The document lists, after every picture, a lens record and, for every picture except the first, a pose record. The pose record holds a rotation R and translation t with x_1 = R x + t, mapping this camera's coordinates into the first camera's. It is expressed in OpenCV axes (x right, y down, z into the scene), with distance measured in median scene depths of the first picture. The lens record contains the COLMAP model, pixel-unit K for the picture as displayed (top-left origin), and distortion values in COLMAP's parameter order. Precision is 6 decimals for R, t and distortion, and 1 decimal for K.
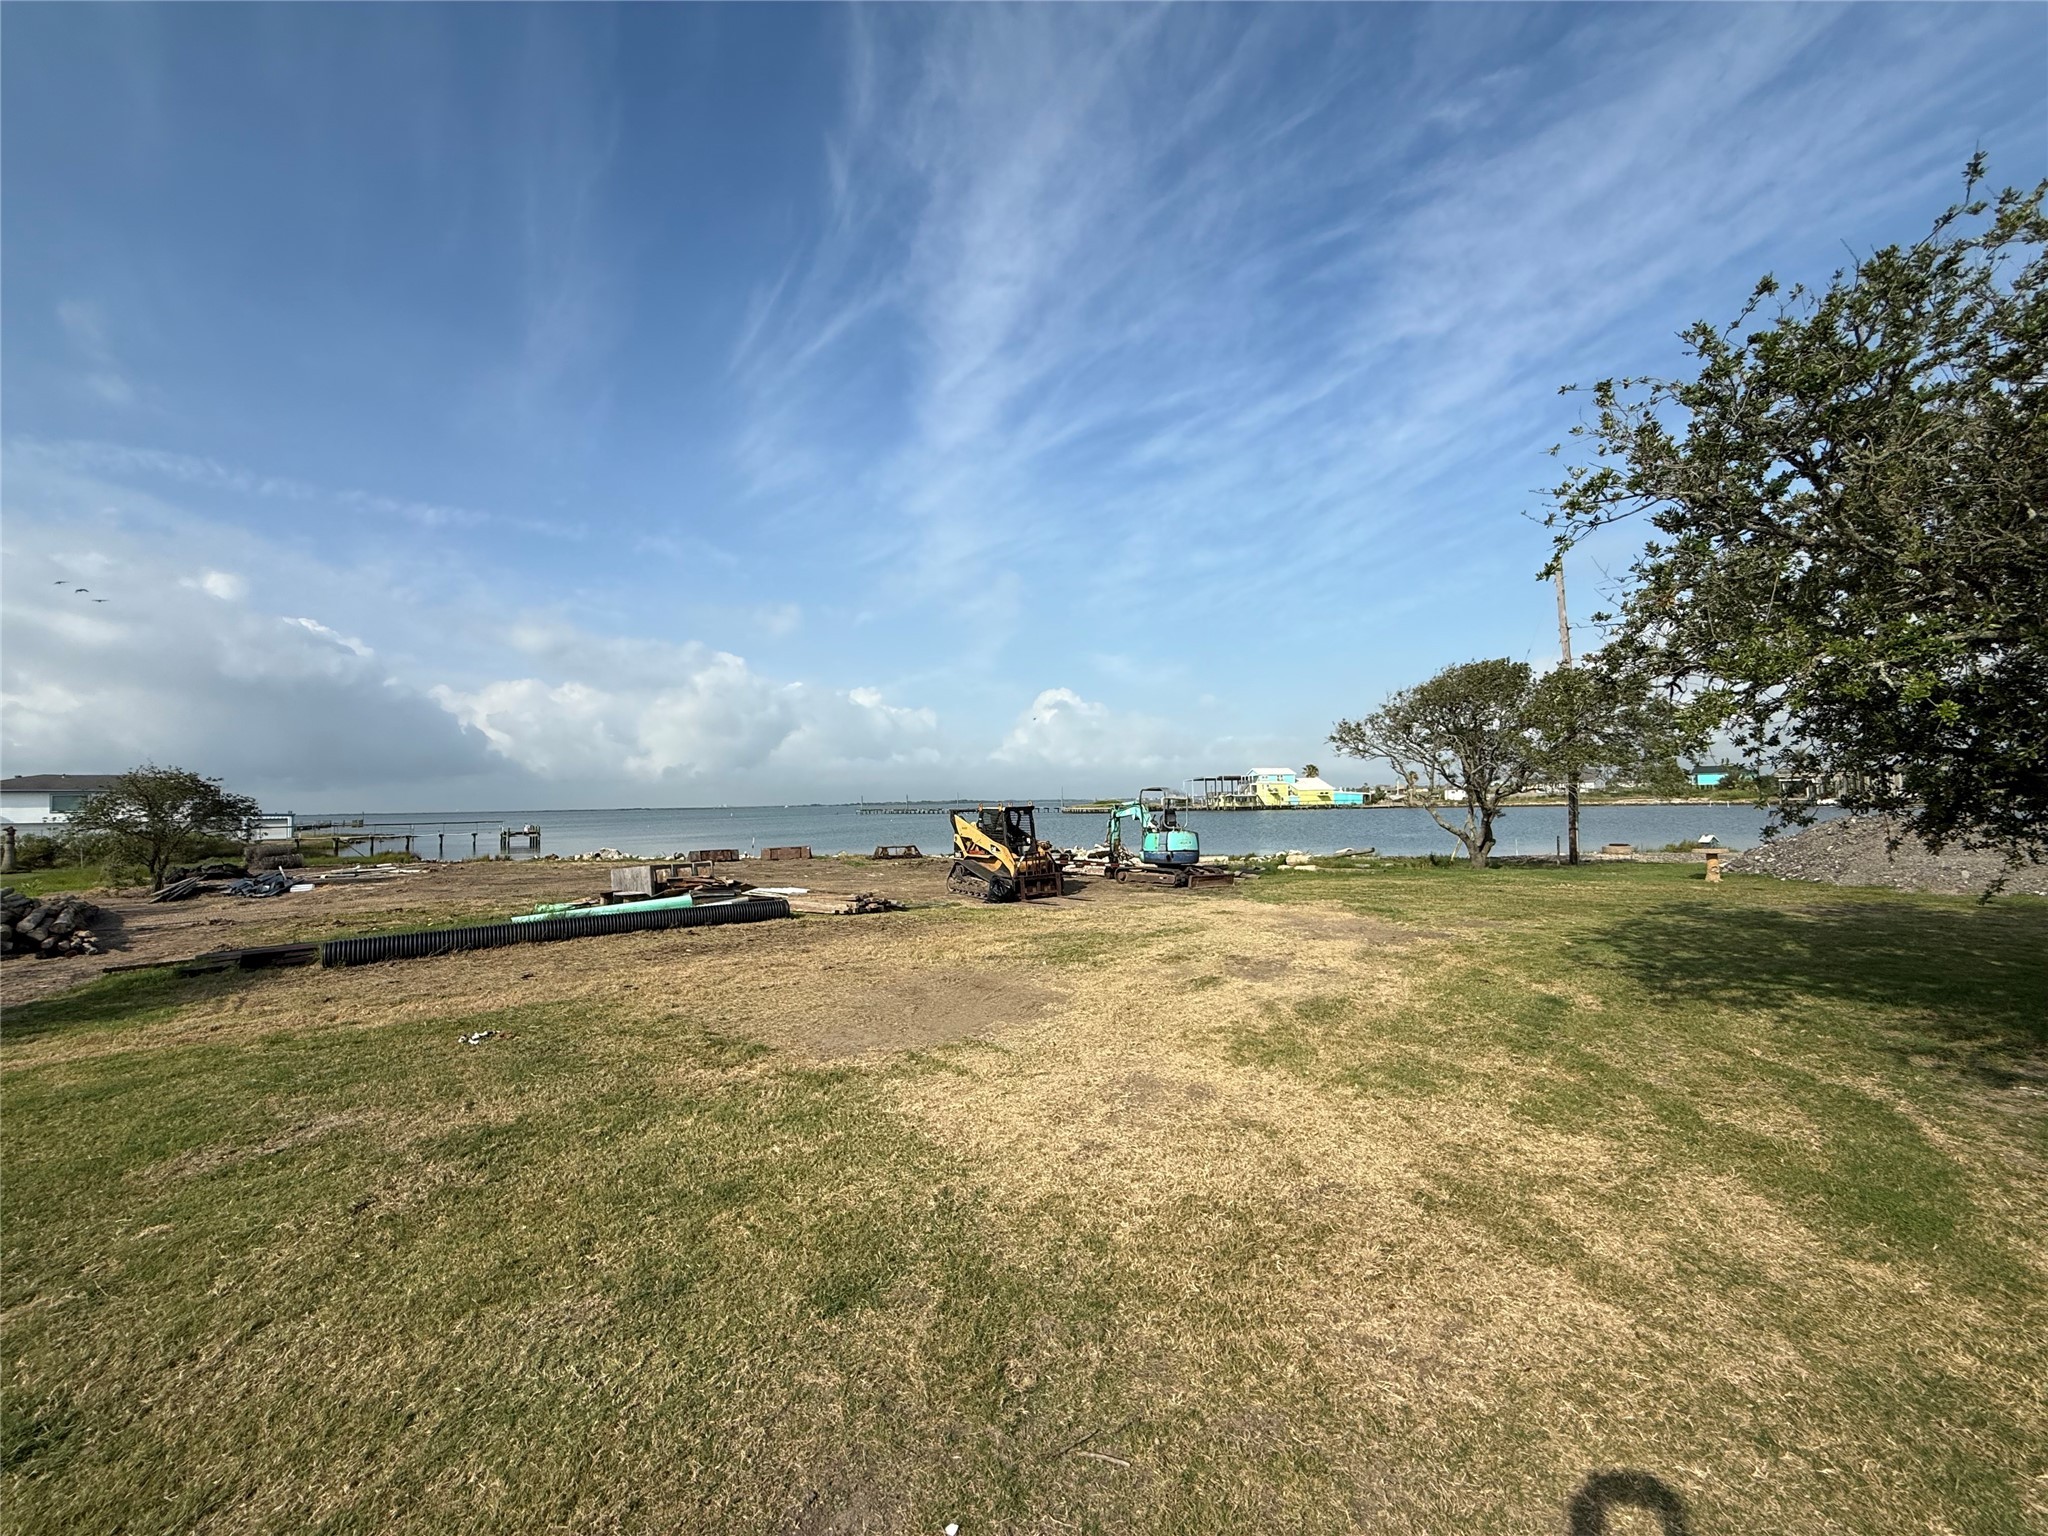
lens RADIAL K [[828.5, 0, 1021.0], [0, 828.5, 767.5], [0, 0, 1]] dist [-0.000680, 0.000214]
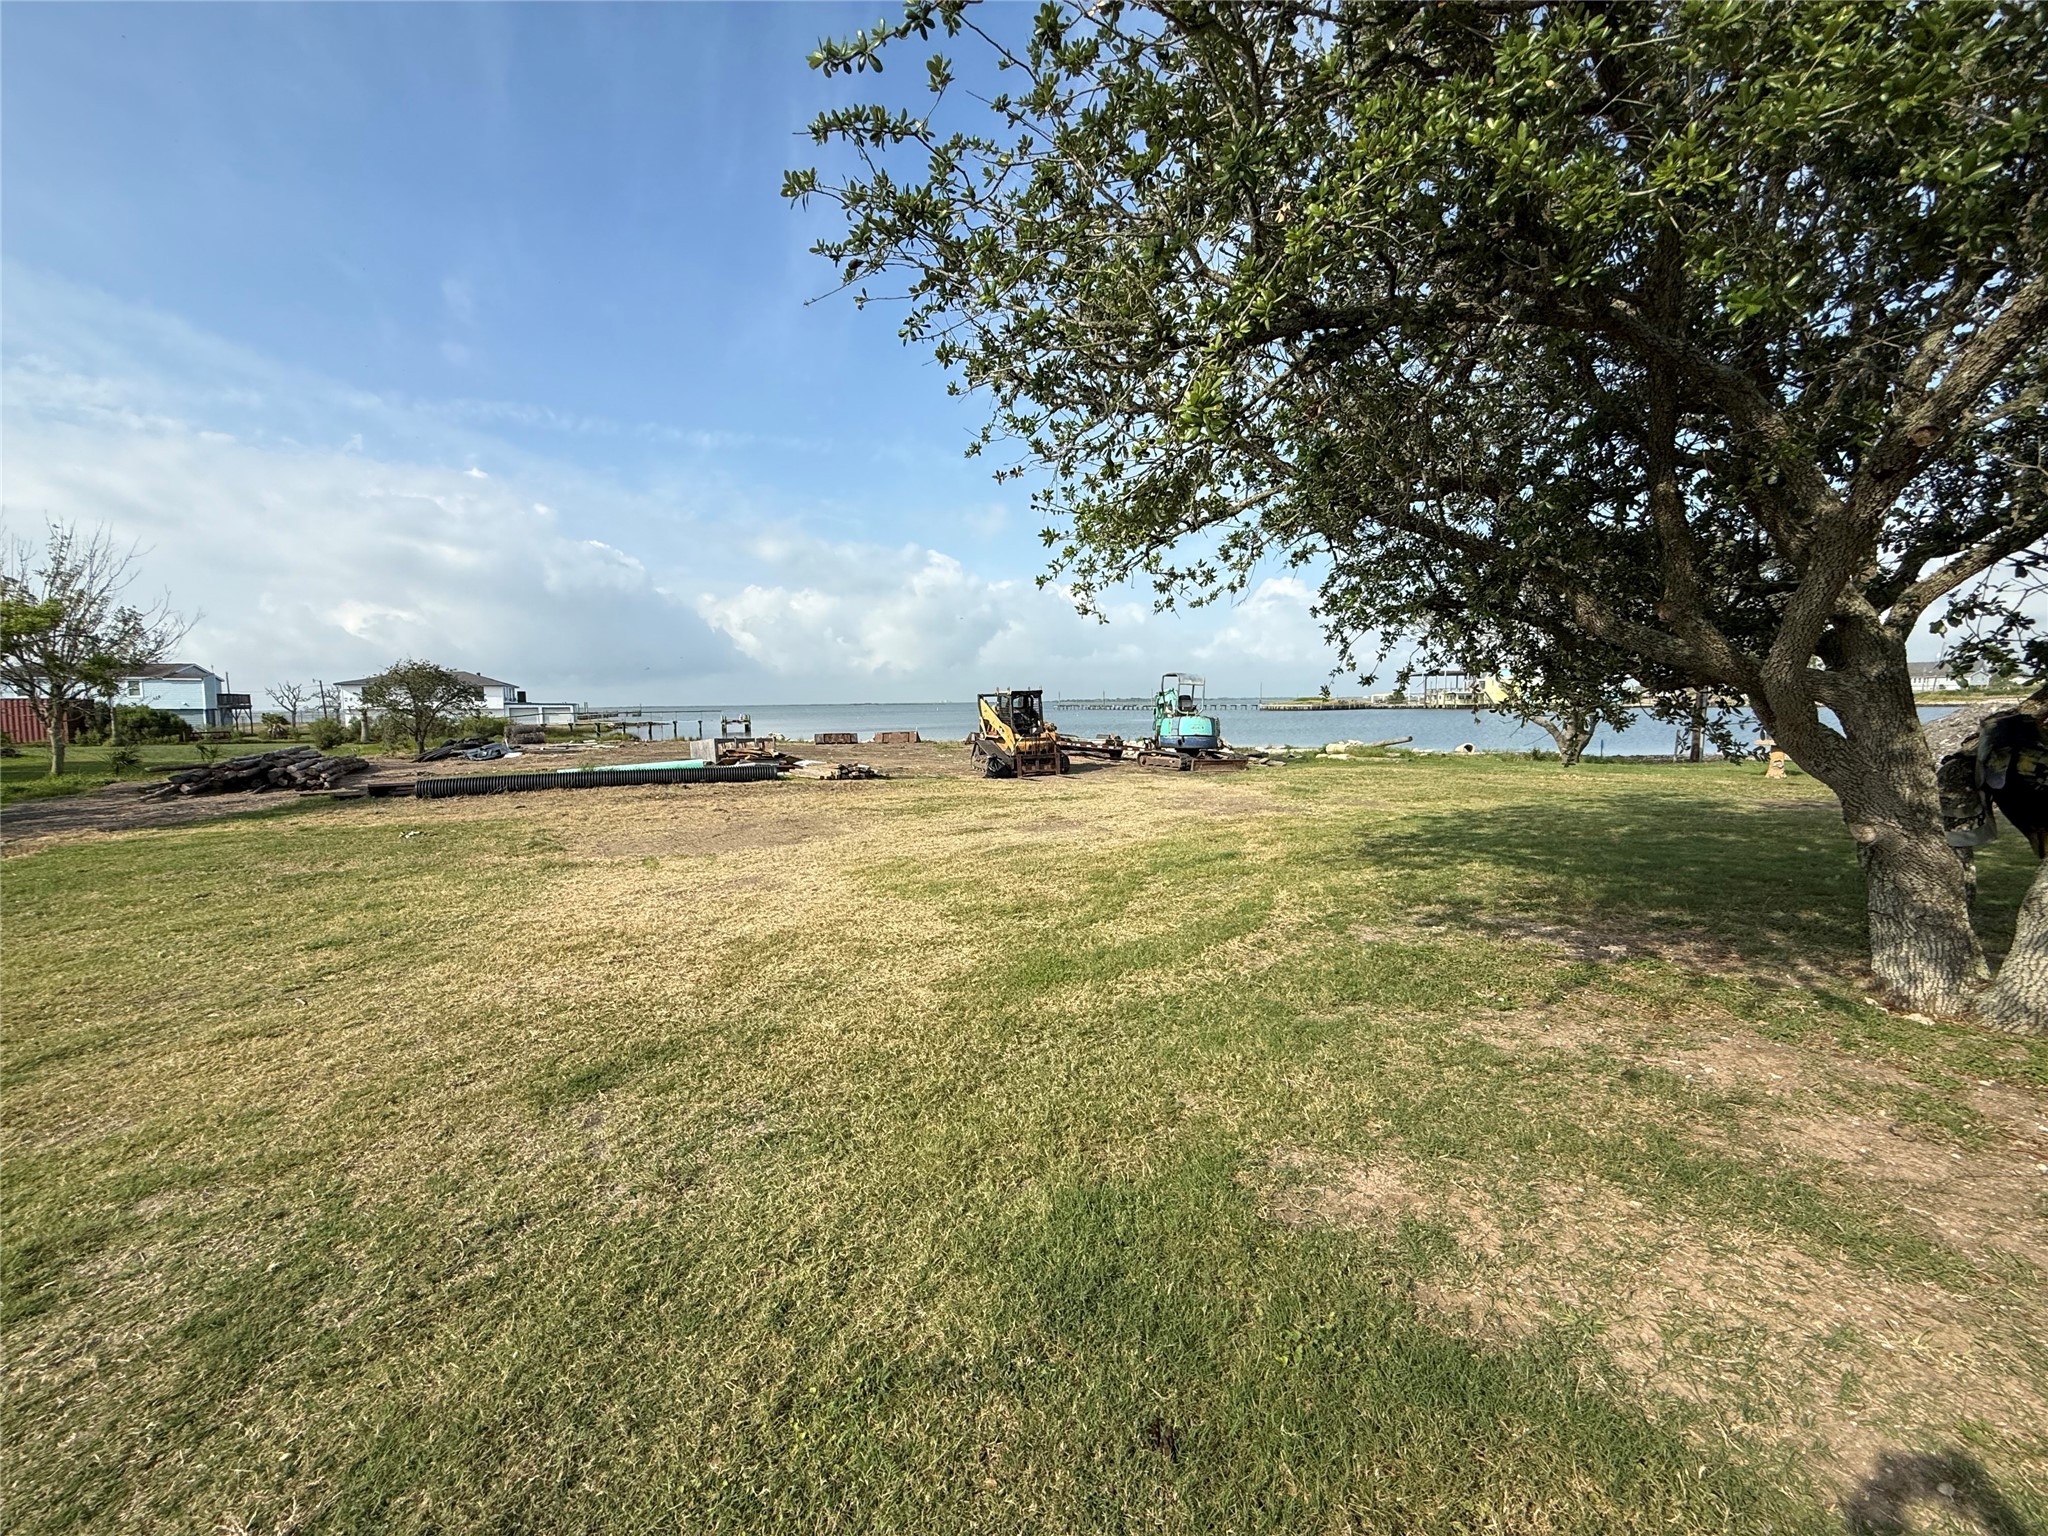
lens RADIAL K [[814.4, 0, 1014.8], [0, 814.4, 767.3], [0, 0, 1]] dist [-0.001205, 0.000371]
pose [[0.967864, 0.025611, -0.250168, 0.931520], [0.006009, 0.992161, 0.124821, 0.045933], [0.251404, -0.122313, 0.960123, -0.126616]]
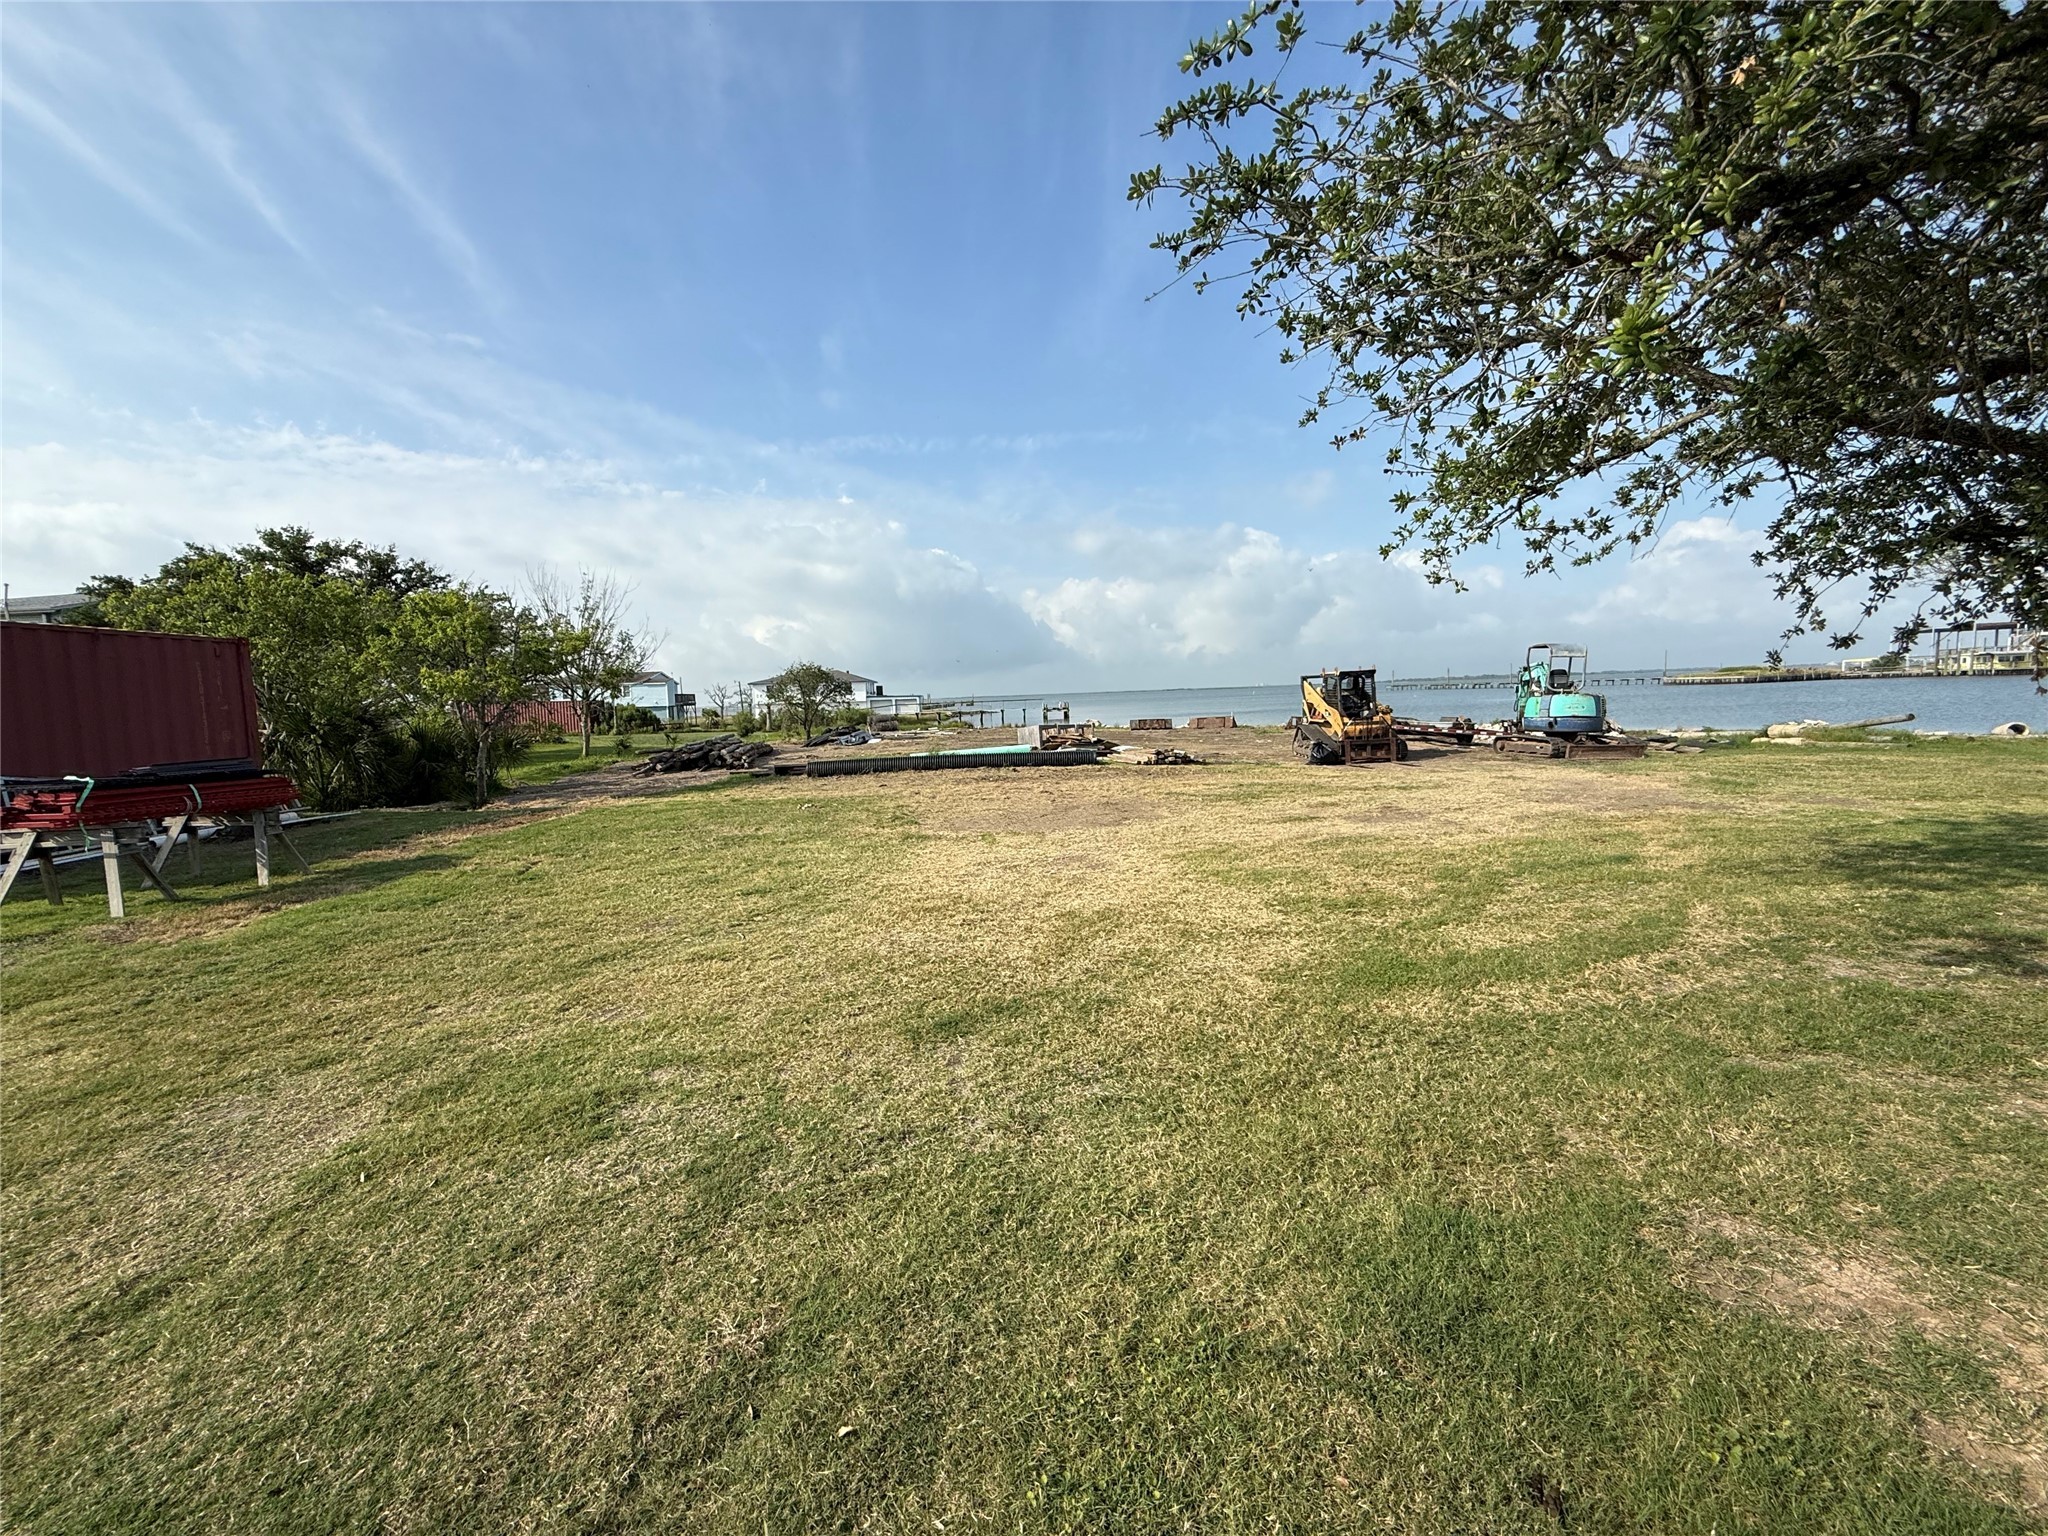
lens RADIAL K [[814.4, 0, 1014.8], [0, 814.4, 767.3], [0, 0, 1]] dist [-0.001205, 0.000371]
pose [[0.806433, 0.039024, -0.590037, 0.921933], [0.048494, 0.990094, 0.131762, 0.045784], [0.589334, -0.134871, 0.796552, -0.142608]]
